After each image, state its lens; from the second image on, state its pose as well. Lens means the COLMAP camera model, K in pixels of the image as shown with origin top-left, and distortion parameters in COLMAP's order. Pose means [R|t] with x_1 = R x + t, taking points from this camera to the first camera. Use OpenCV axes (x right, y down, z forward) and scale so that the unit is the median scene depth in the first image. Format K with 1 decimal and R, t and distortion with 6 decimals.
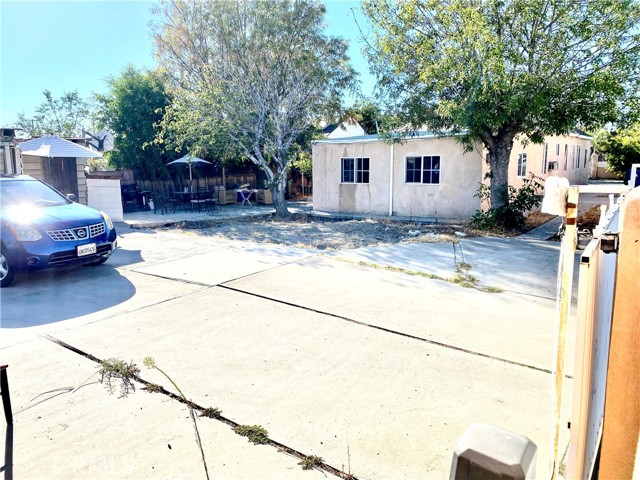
lens RADIAL K [[488.1, 0, 319.6], [0, 488.1, 238.3], [0, 0, 1]] dist [0.025732, 0.011595]
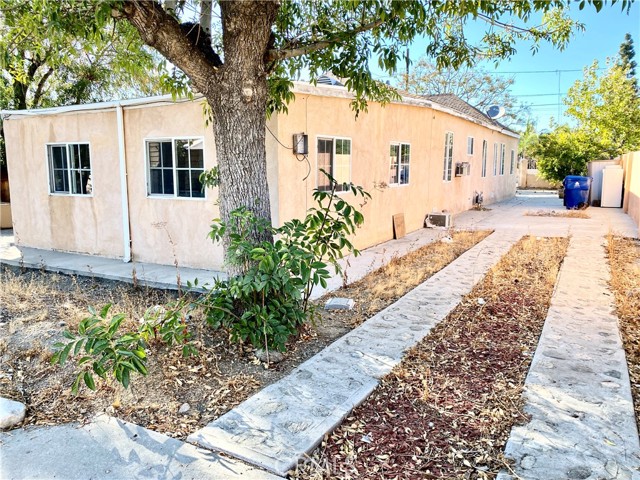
lens RADIAL K [[488.1, 0, 317.0], [0, 488.1, 238.8], [0, 0, 1]] dist [0.025732, 0.011595]
pose [[0.994514, -0.005314, 0.104472, 0.291232], [0.006836, 0.999876, -0.014211, -0.062579], [-0.104384, 0.014847, 0.994426, 0.504312]]
